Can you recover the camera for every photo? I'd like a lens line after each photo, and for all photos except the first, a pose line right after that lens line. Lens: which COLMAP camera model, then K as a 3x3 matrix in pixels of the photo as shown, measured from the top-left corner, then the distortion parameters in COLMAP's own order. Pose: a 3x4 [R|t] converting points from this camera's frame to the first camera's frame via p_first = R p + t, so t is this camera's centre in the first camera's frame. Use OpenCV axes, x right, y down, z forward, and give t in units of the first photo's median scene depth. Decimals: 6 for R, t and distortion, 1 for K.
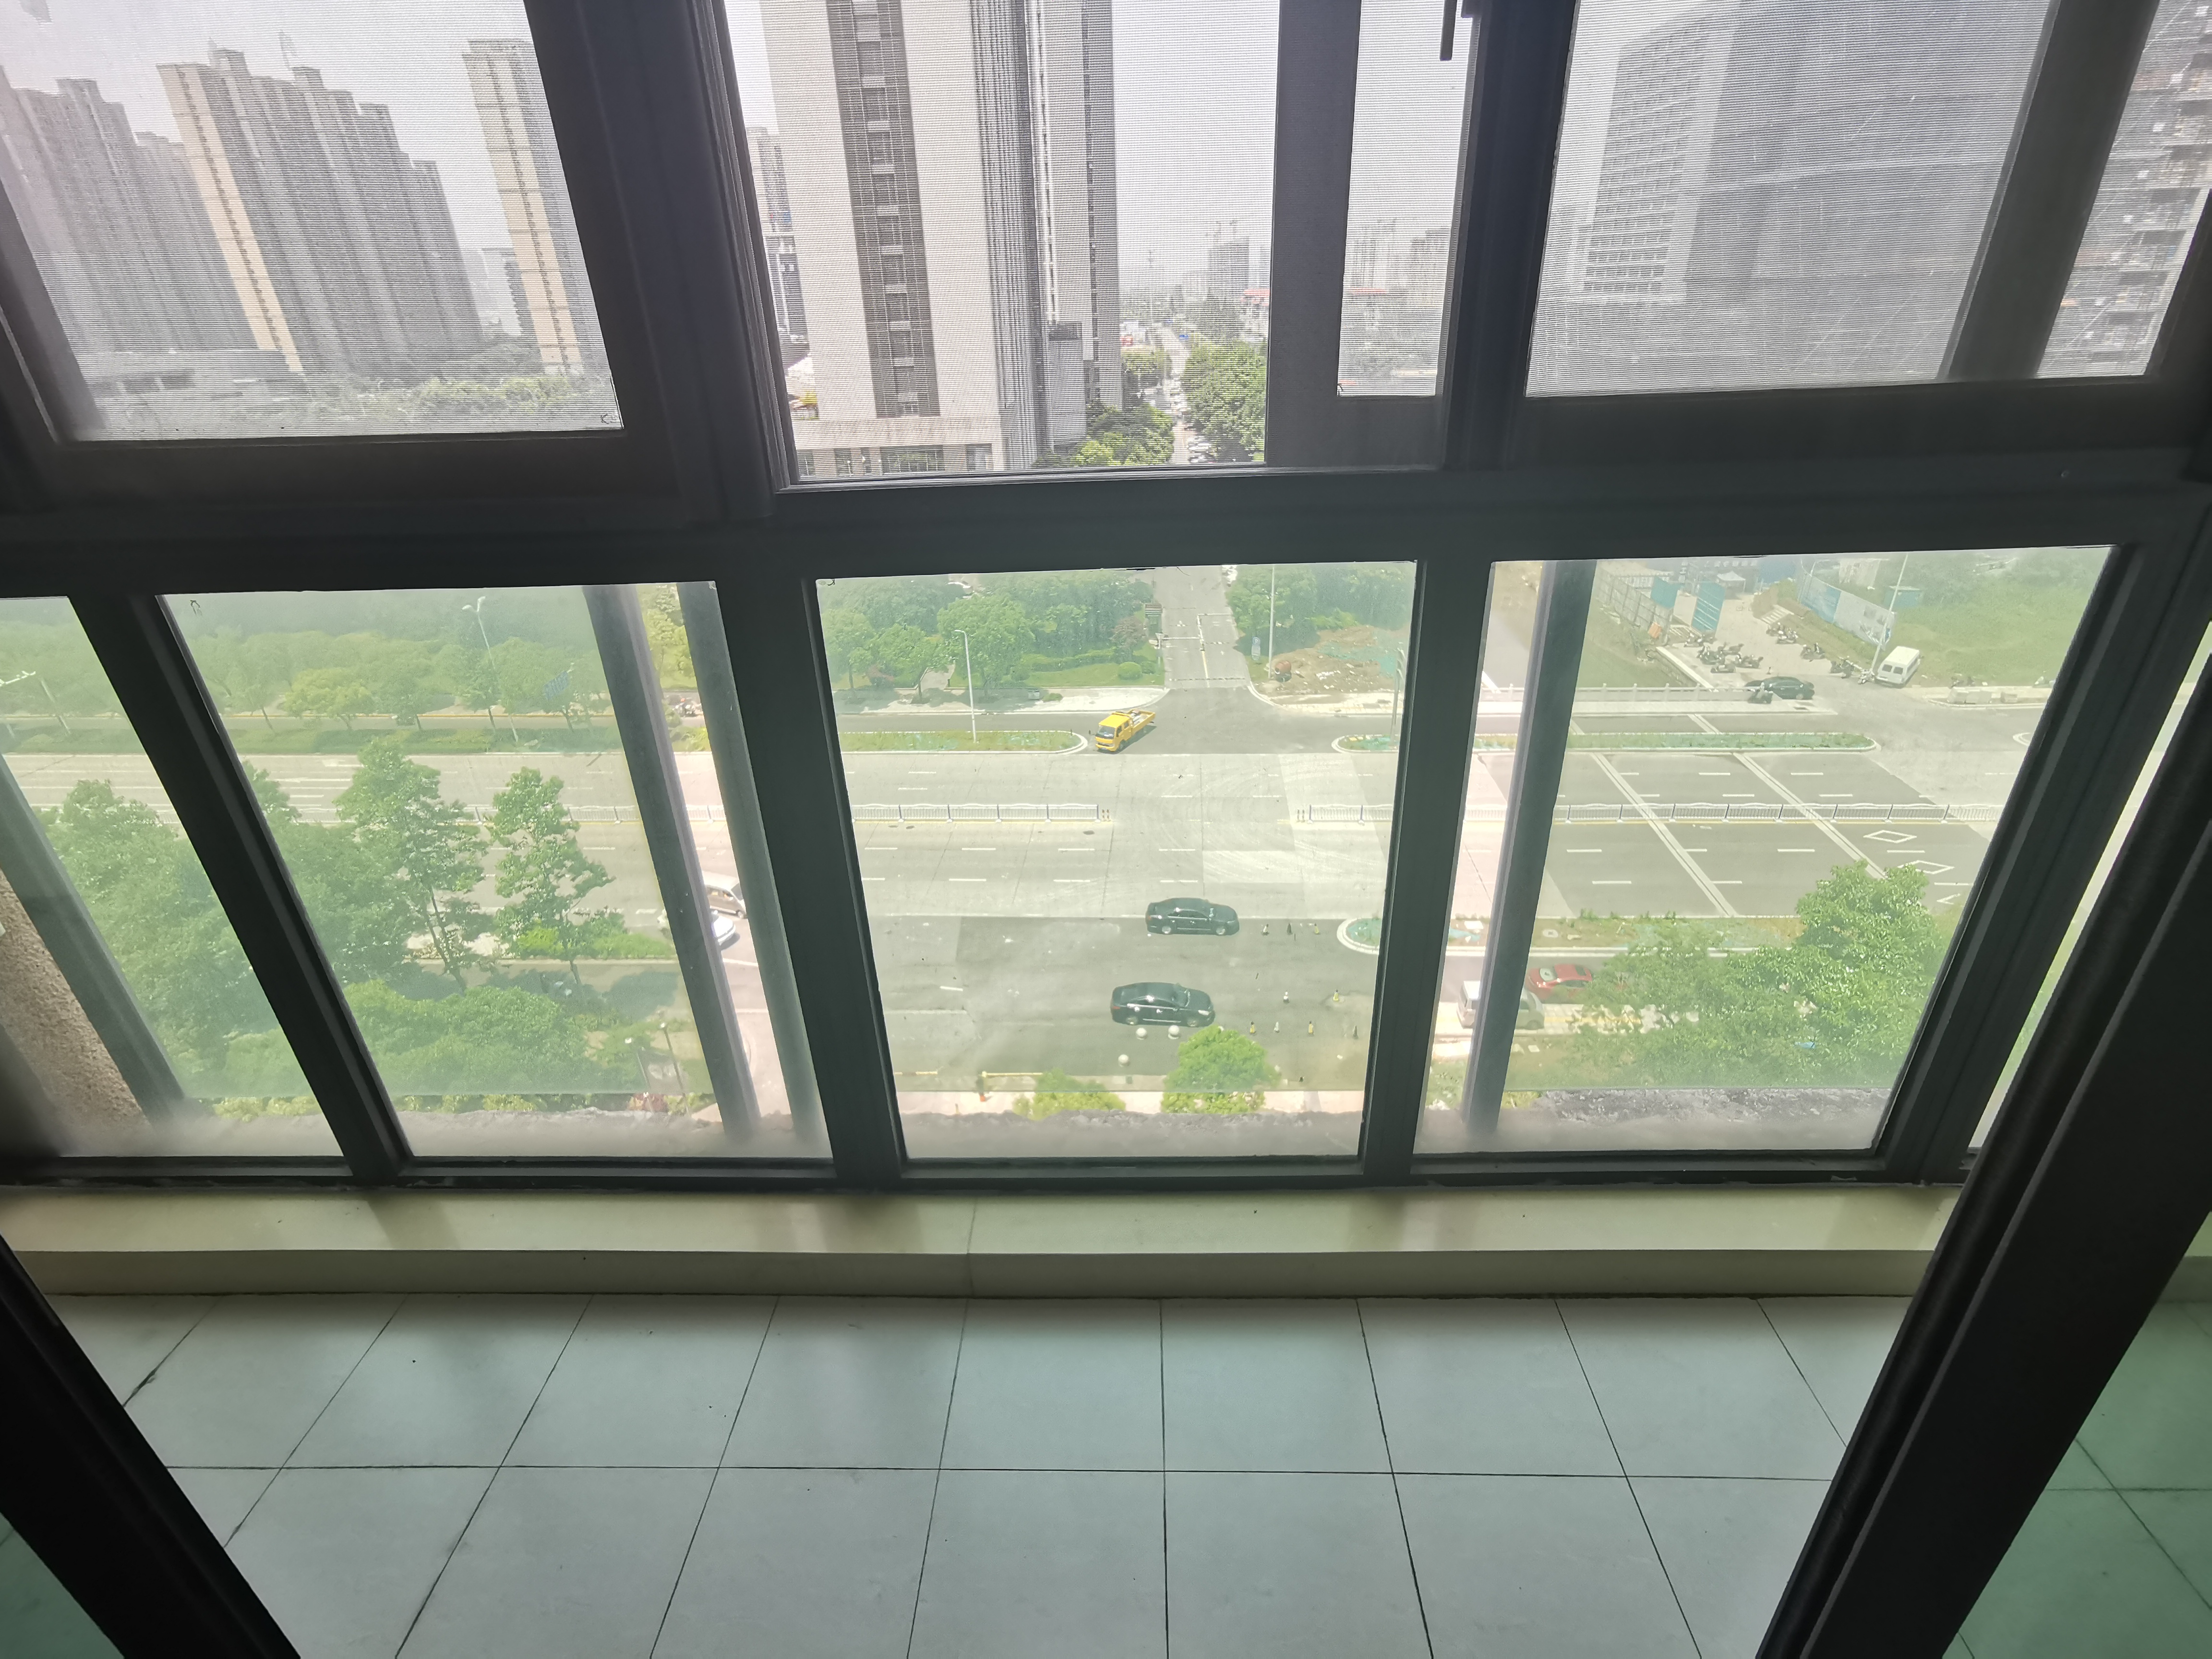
lens RADIAL K [[1100.7, 0, 1106.0], [0, 1100.7, 829.5], [0, 0, 1]] dist [-0.001178, 0.000046]
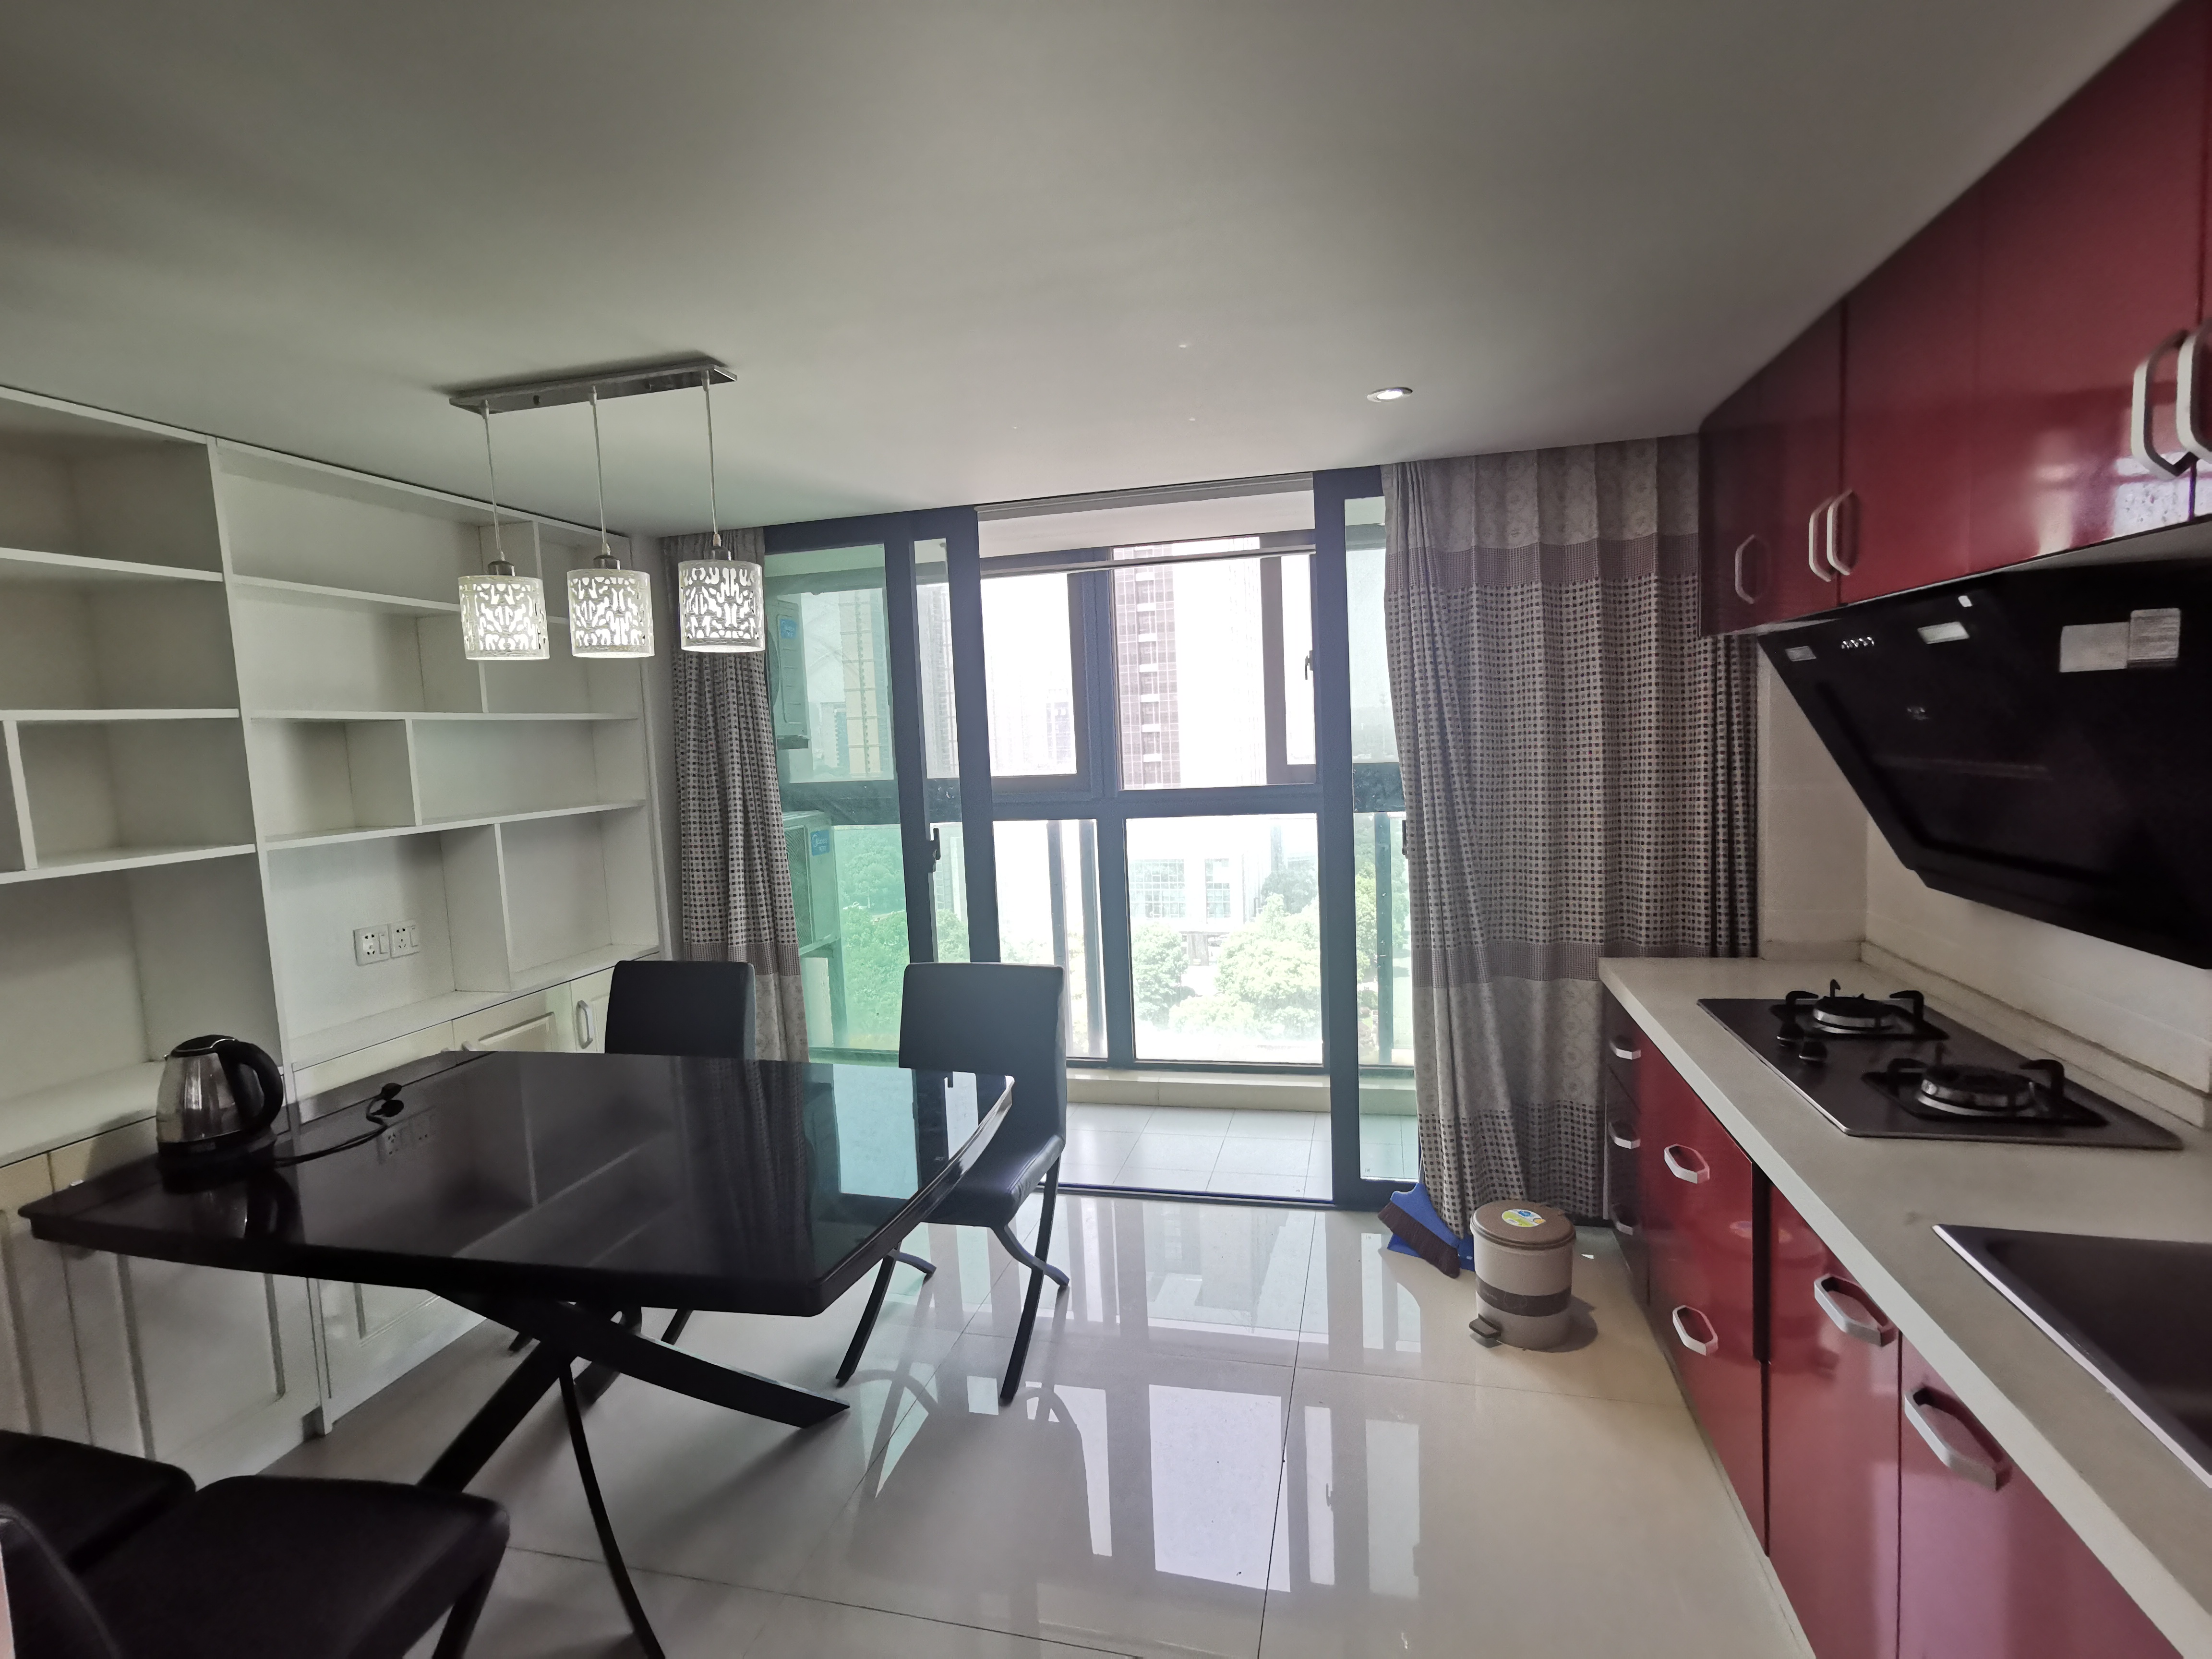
lens RADIAL K [[1100.7, 0, 1106.0], [0, 1100.7, 829.5], [0, 0, 1]] dist [-0.001178, 0.000046]
pose [[0.977872, 0.010474, -0.208944, 0.089954], [-0.084456, 0.933510, -0.348462, 0.242714], [0.191401, 0.358398, 0.913738, -0.503900]]
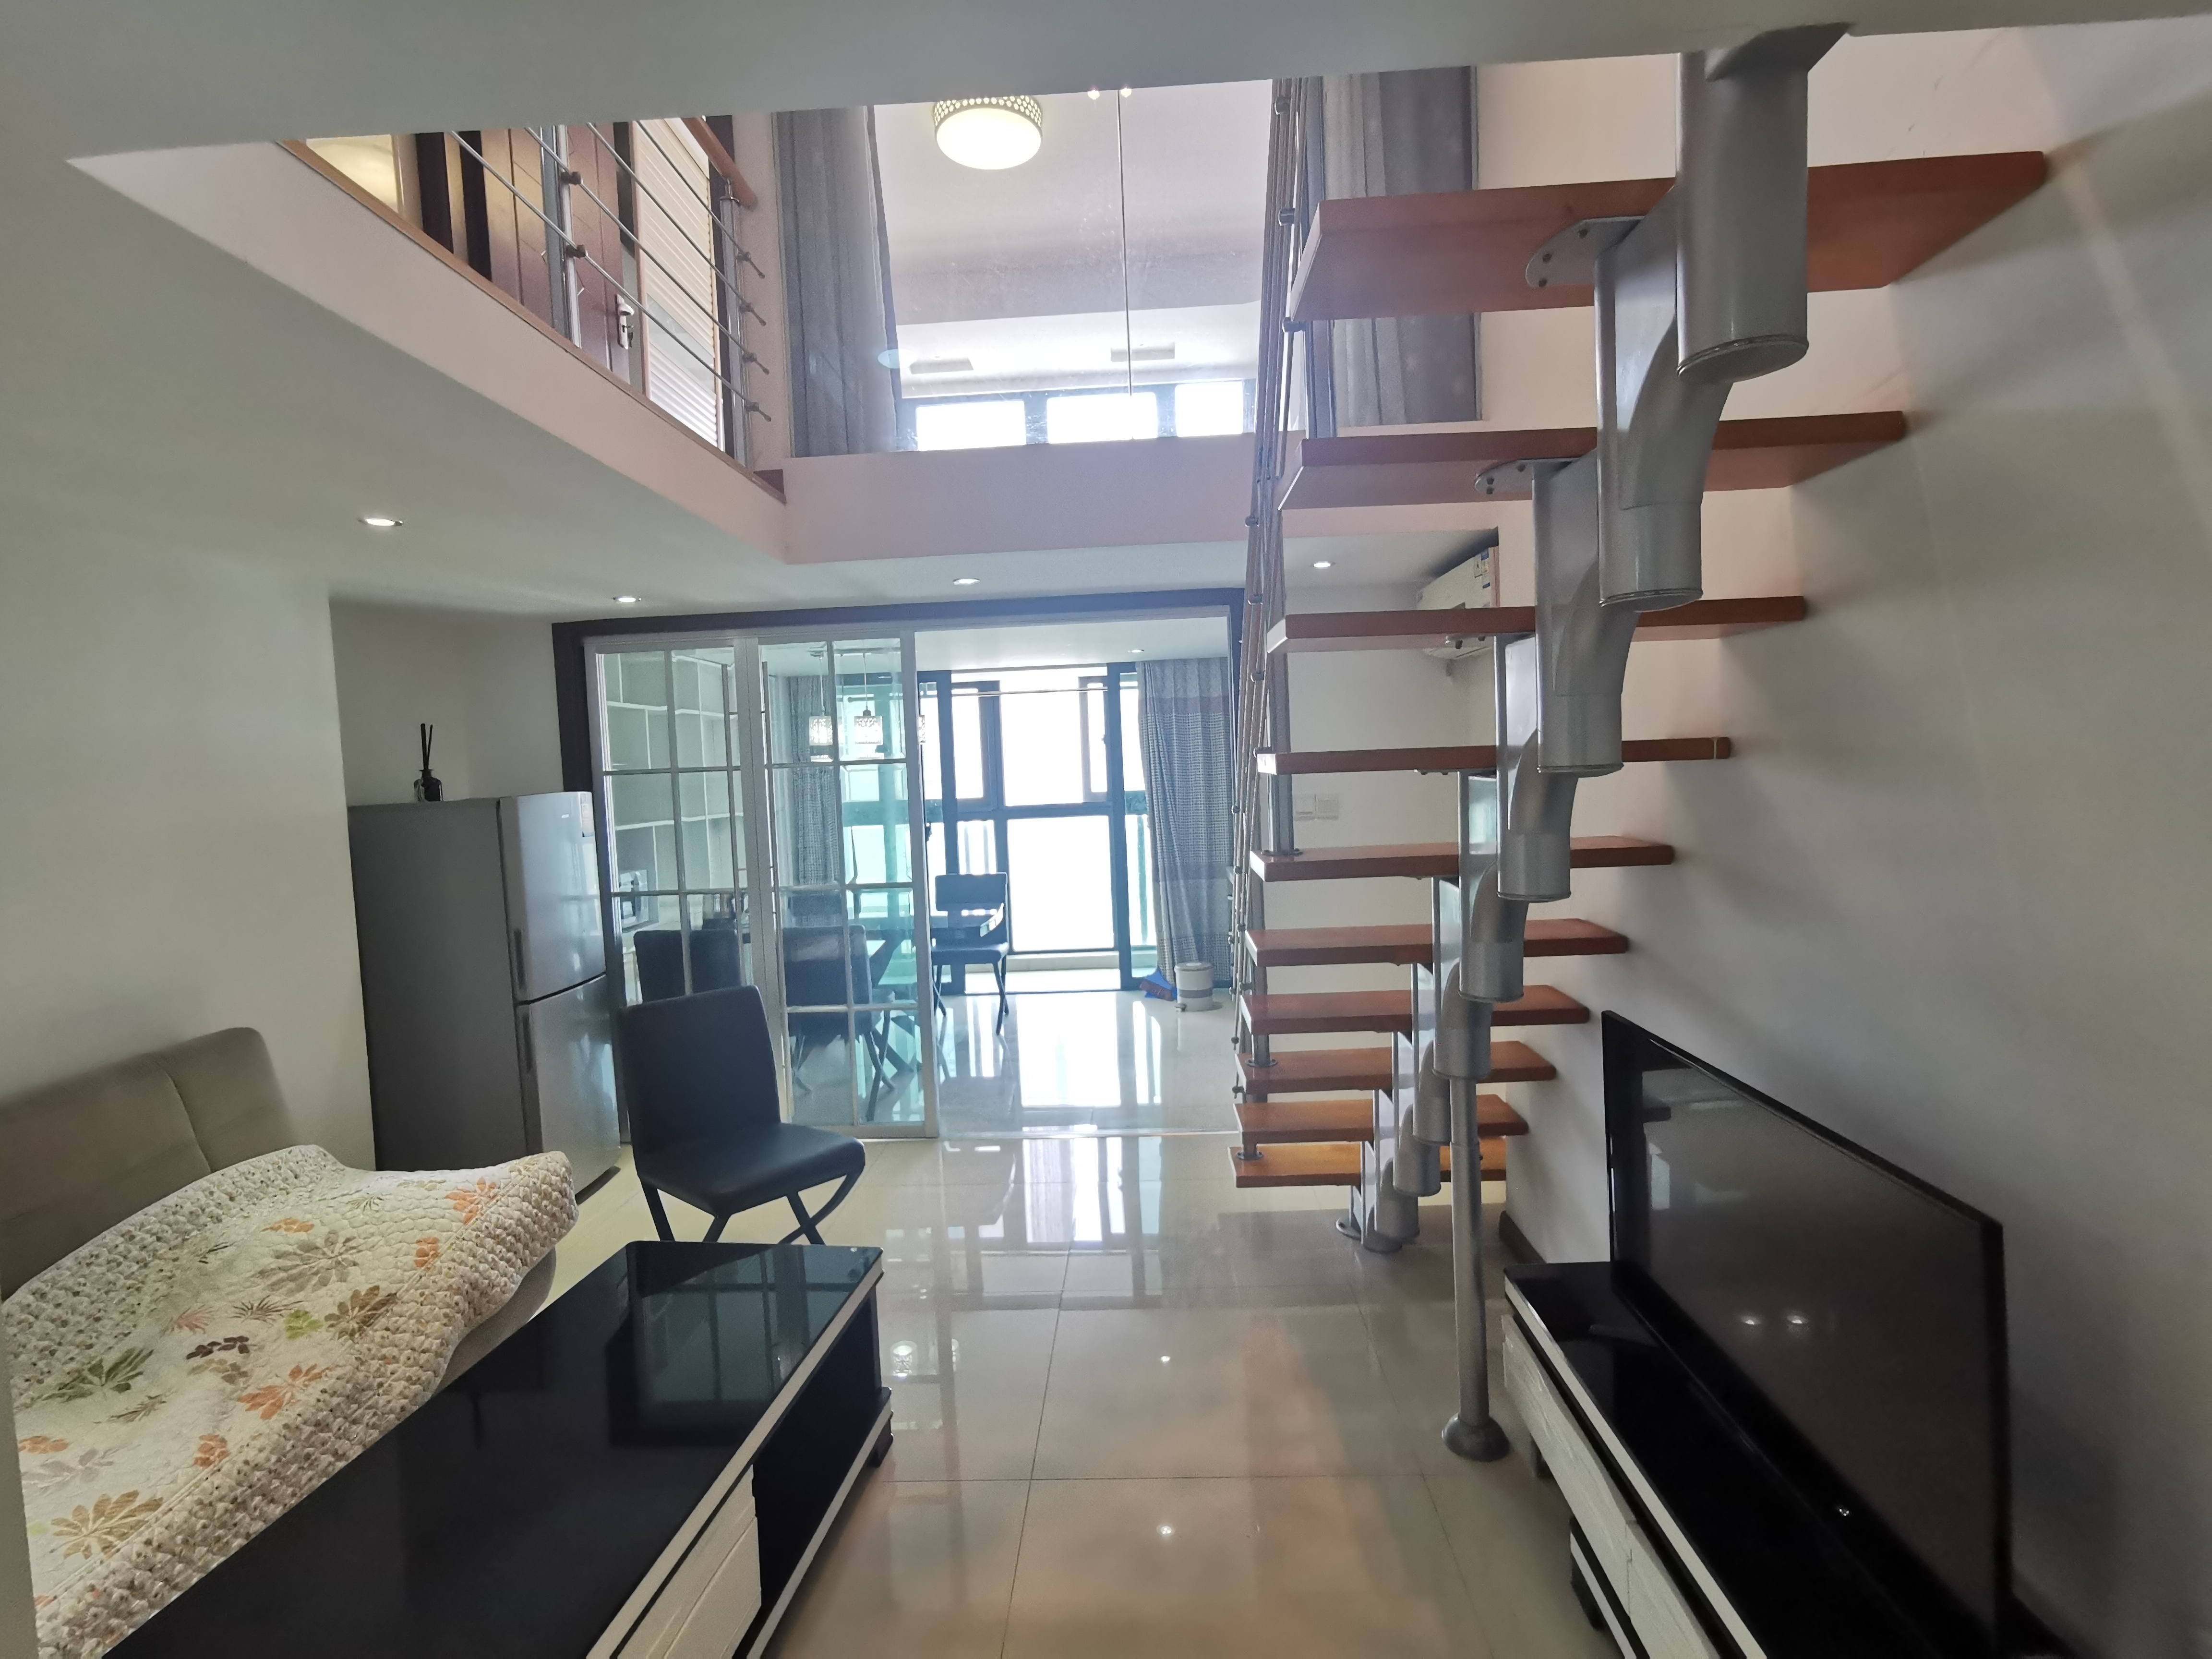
lens RADIAL K [[1100.7, 0, 1106.0], [0, 1100.7, 829.5], [0, 0, 1]] dist [-0.001178, 0.000046]
pose [[0.999919, -0.012608, 0.001638, 0.067586], [0.012252, 0.921109, -0.389111, 0.583835], [0.003397, 0.389099, 0.921189, -1.220860]]
